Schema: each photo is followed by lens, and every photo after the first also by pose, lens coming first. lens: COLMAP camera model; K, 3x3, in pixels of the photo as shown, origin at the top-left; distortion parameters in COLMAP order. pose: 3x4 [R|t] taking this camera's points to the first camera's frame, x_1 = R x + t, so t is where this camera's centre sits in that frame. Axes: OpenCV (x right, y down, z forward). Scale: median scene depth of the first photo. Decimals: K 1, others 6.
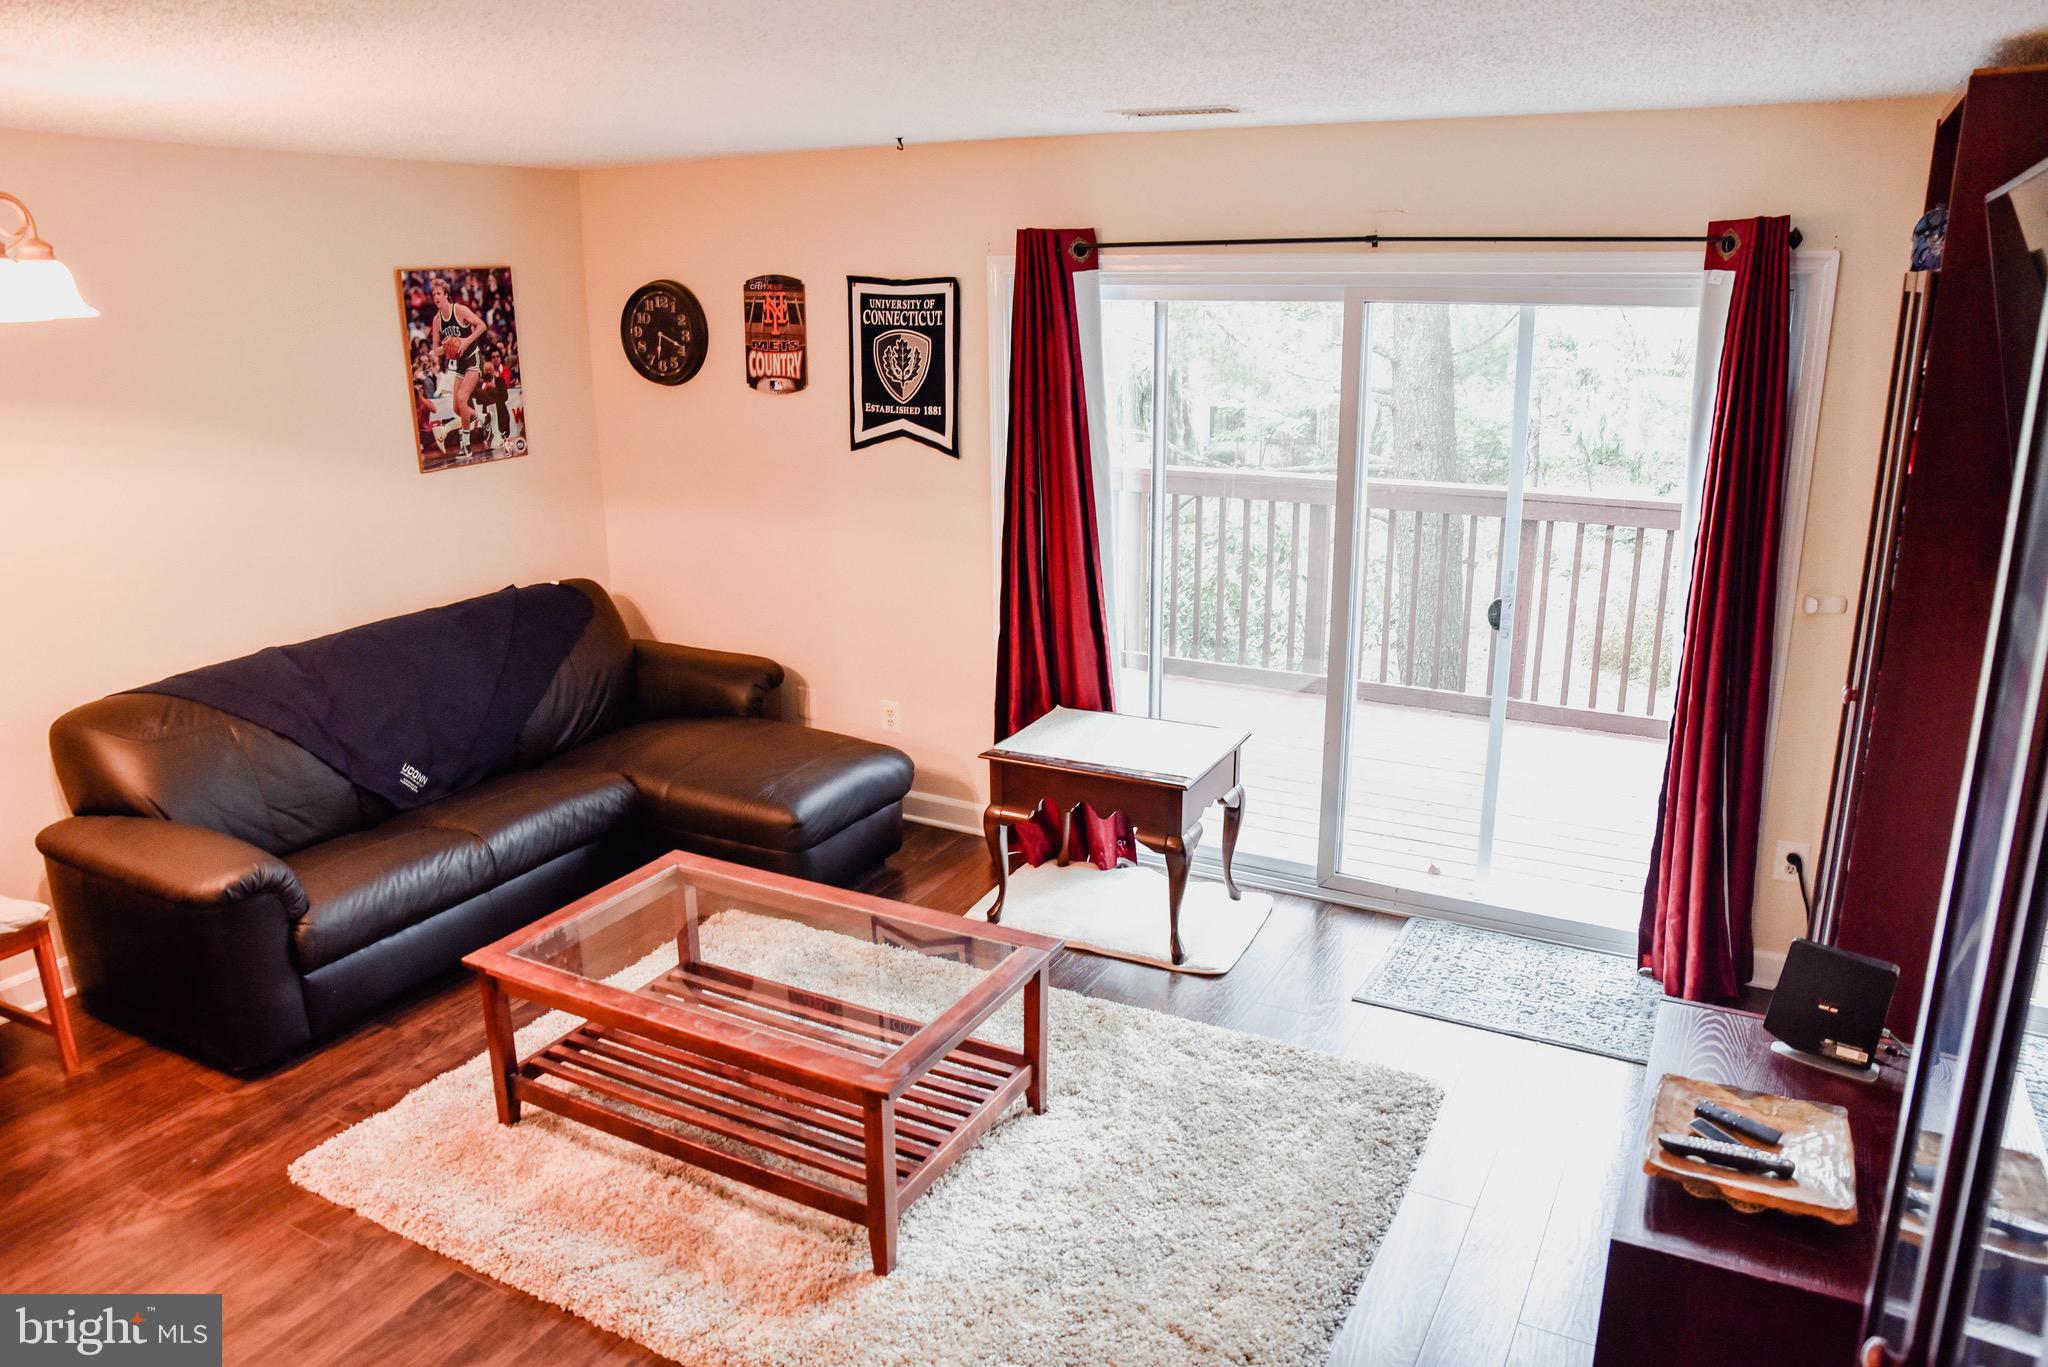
lens RADIAL K [[1425.7, 0, 1032.3], [0, 1425.7, 677.9], [0, 0, 1]] dist [-0.135951, 0.102274]
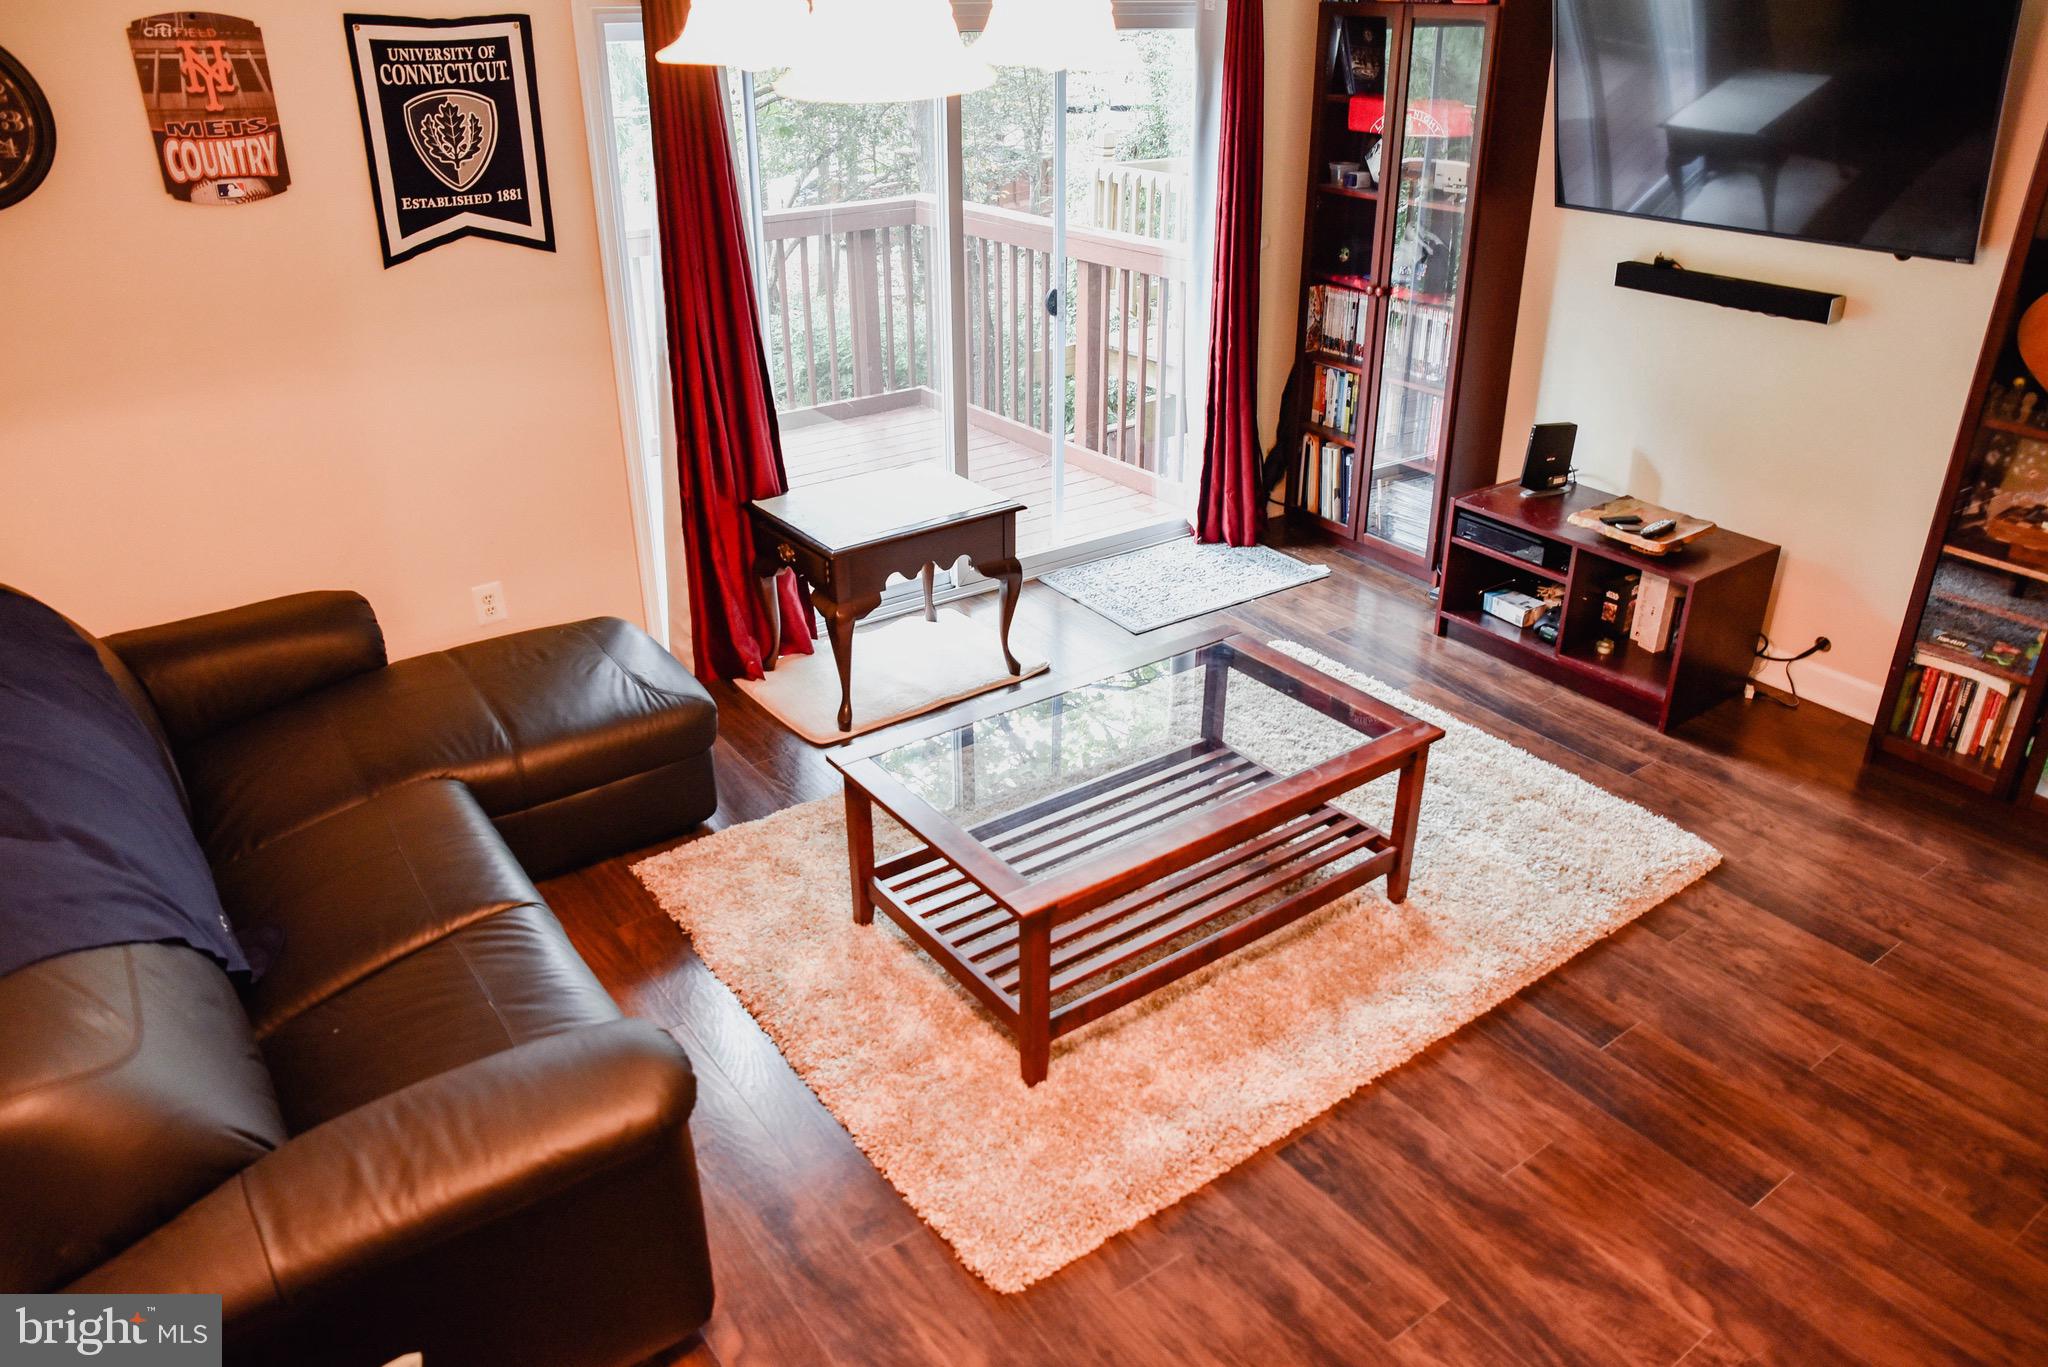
lens RADIAL K [[1425.7, 0, 1032.3], [0, 1425.7, 677.9], [0, 0, 1]] dist [-0.135951, 0.102274]
pose [[0.431162, -0.390052, 0.813608, -0.661180], [0.240523, 0.918788, 0.313014, -0.112627], [-0.869625, 0.060732, 0.489963, 0.390189]]
